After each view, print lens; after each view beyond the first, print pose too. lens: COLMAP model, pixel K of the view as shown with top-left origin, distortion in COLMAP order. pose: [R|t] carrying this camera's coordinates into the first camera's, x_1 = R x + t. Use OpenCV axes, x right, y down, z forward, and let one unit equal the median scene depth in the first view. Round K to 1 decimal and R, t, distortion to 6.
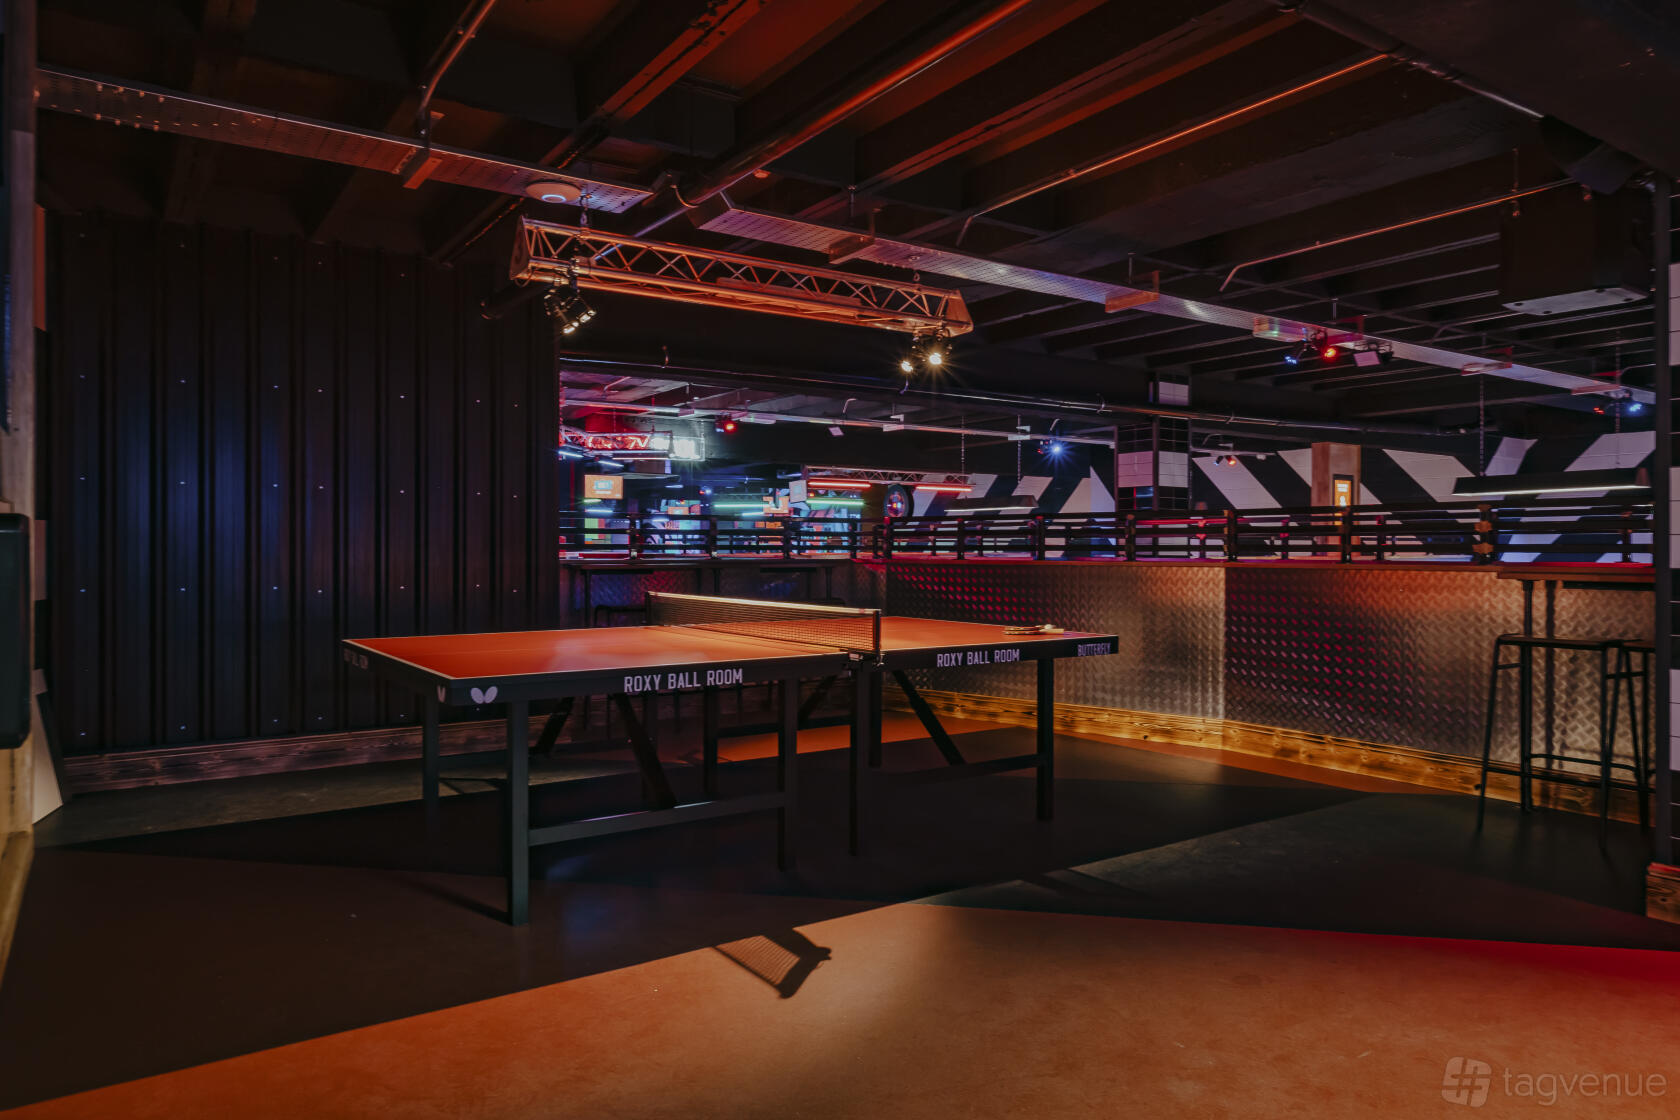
lens RADIAL K [[1156.6, 0, 840.0], [0, 1156.6, 560.0], [0, 0, 1]] dist [0.002232, 0.000926]
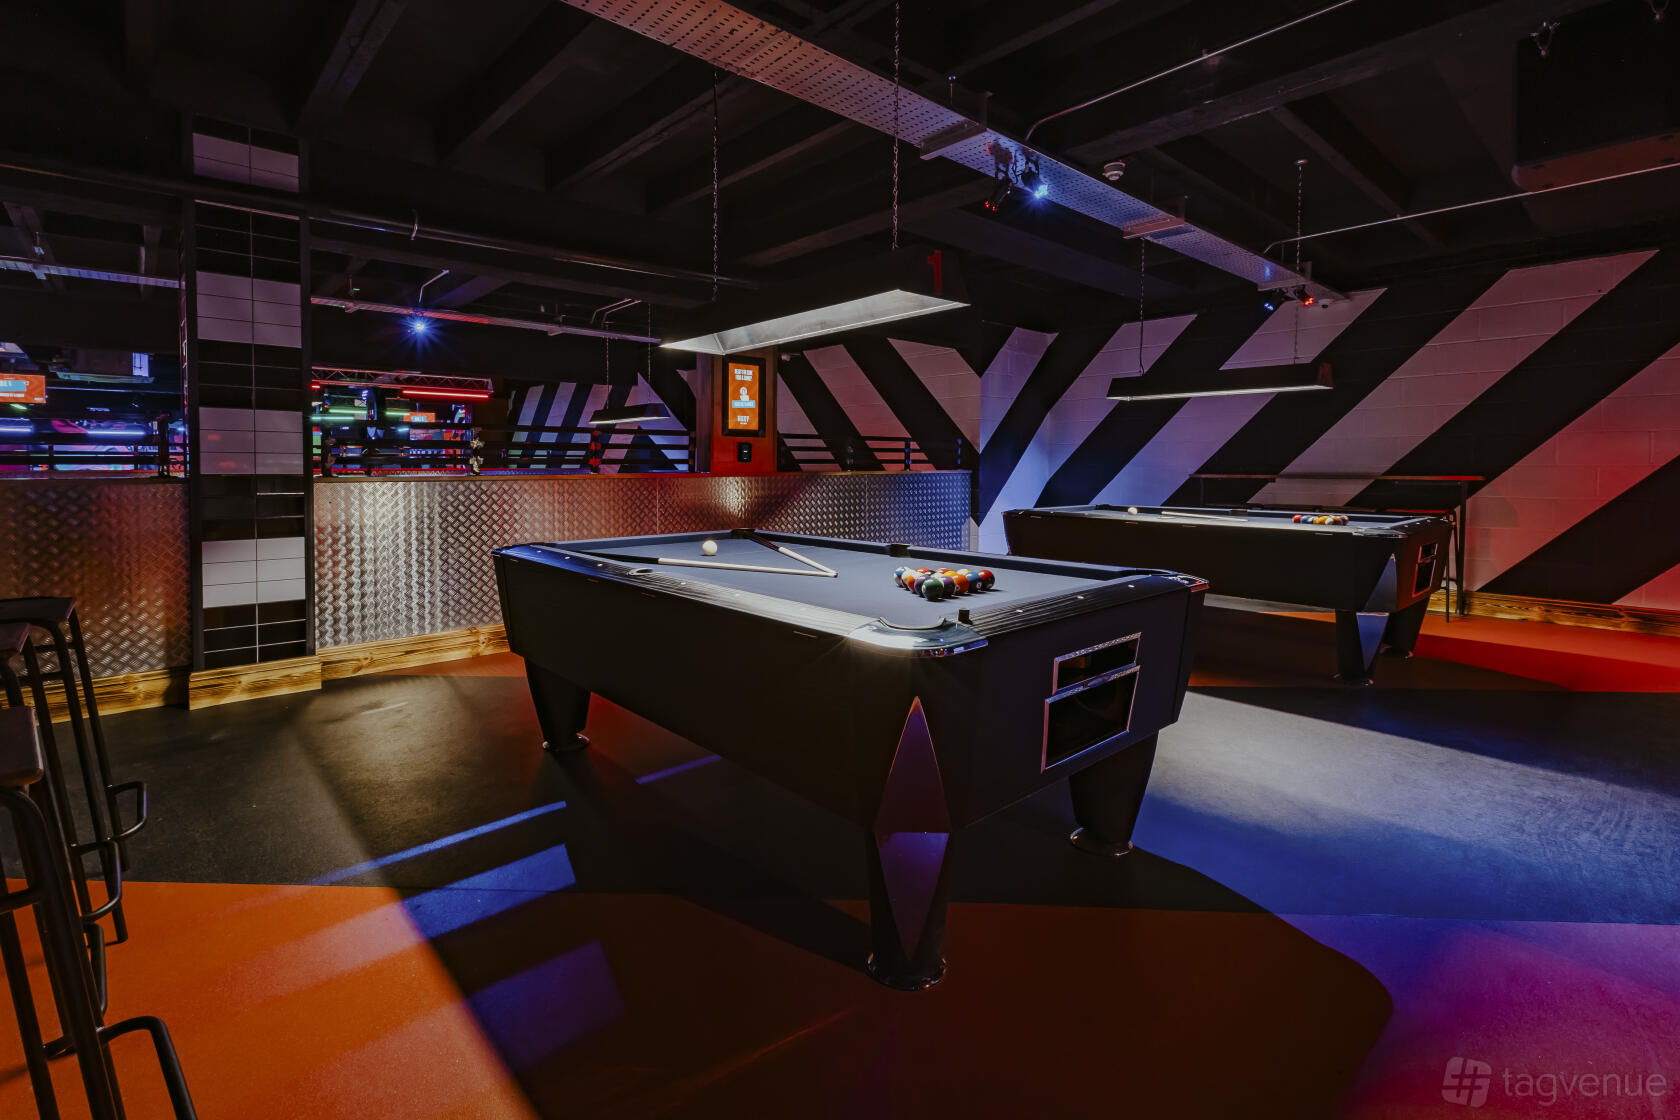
lens RADIAL K [[773.2, 0, 840.0], [0, 773.2, 560.0], [0, 0, 1]] dist [-0.001014, -0.000193]
pose [[0.992443, -0.017583, 0.121439, 0.391271], [0.003472, 0.993308, 0.115444, -0.003911], [-0.122656, -0.114150, 0.985863, 0.462926]]
